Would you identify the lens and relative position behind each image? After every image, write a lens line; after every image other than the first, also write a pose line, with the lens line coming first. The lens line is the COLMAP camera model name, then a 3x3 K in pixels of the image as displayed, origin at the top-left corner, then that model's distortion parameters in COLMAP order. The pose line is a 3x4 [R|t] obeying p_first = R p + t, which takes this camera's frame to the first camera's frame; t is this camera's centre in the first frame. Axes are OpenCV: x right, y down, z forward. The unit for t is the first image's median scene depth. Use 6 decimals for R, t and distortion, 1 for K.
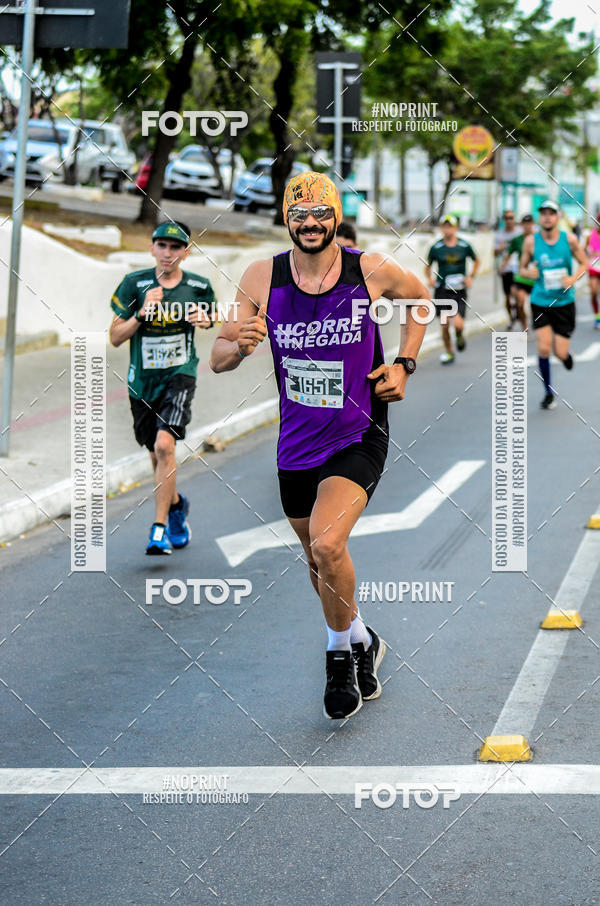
lens RADIAL K [[2638.0, 0, 300.6], [0, 2638.0, 452.9], [0, 0, 1]] dist [-0.271471, -0.709457]
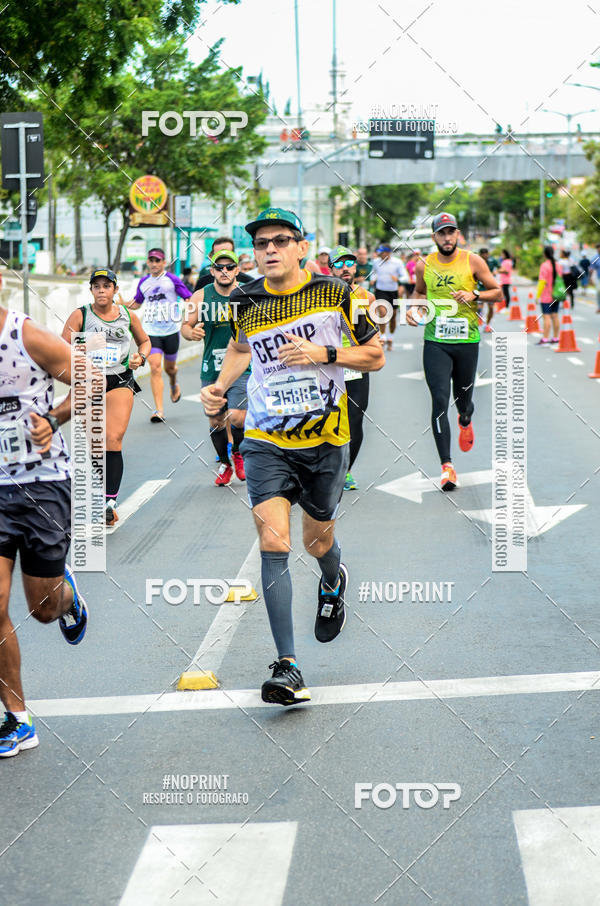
lens RADIAL K [[2815.7, 0, 300.5], [0, 2815.7, 452.3], [0, 0, 1]] dist [-0.293304, -0.791448]
pose [[0.992429, -0.031505, 0.118712, -0.009844], [0.034064, 0.999228, -0.019588, 0.009786], [-0.118003, 0.023484, 0.992735, -0.115305]]
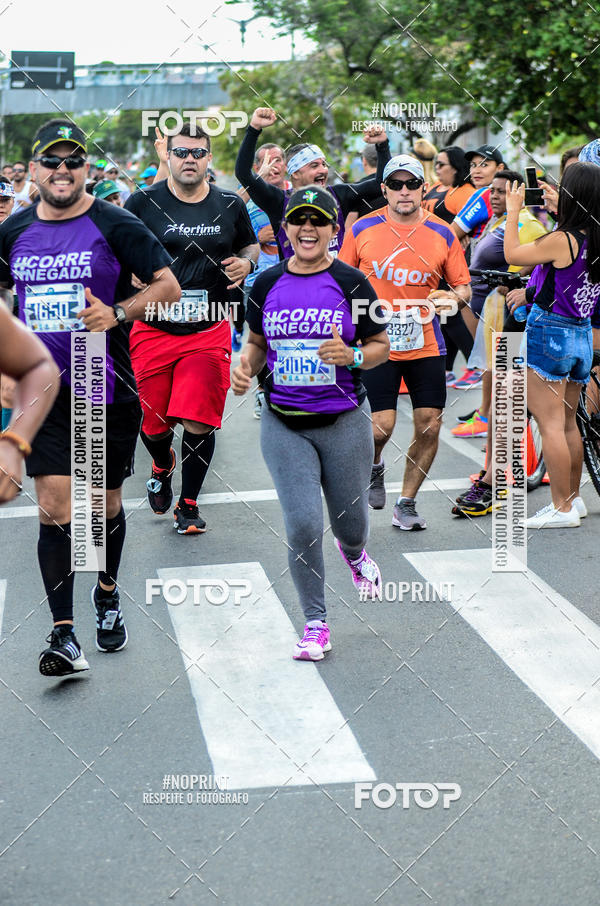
lens RADIAL K [[3136.2, 0, 301.6], [0, 3136.2, 453.7], [0, 0, 1]] dist [-0.068872, -3.088399]
pose [[0.970011, -0.045093, 0.238841, -0.051573], [0.045969, 0.998941, 0.001906, 0.027693], [-0.238674, 0.009130, 0.971057, -0.322410]]
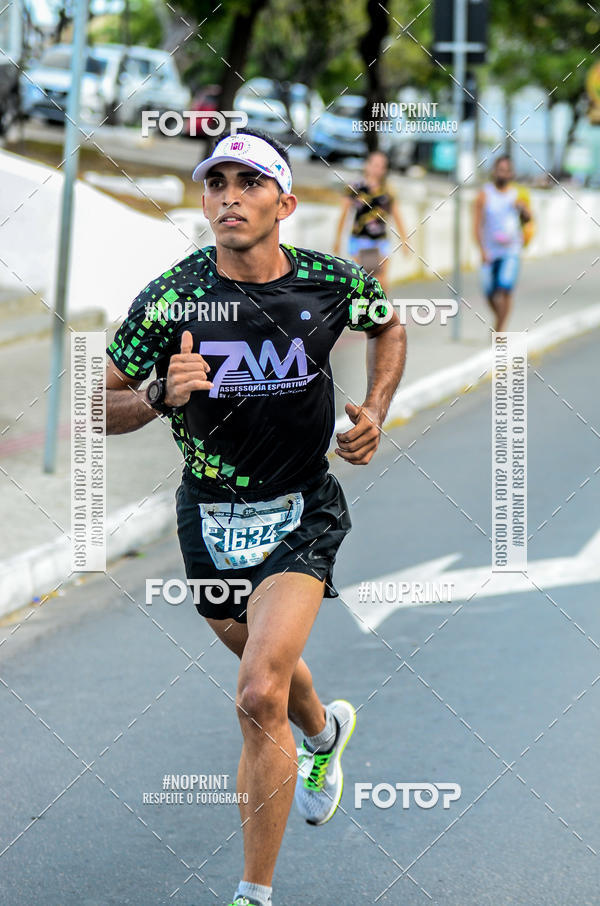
lens RADIAL K [[3046.5, 0, 299.8], [0, 3046.5, 453.6], [0, 0, 1]] dist [0.023093, -1.208733]
pose [[0.999808, 0.013361, -0.014345, -0.015048], [-0.013318, 0.999906, 0.003108, -0.004659], [0.014385, -0.002917, 0.999892, 0.059551]]
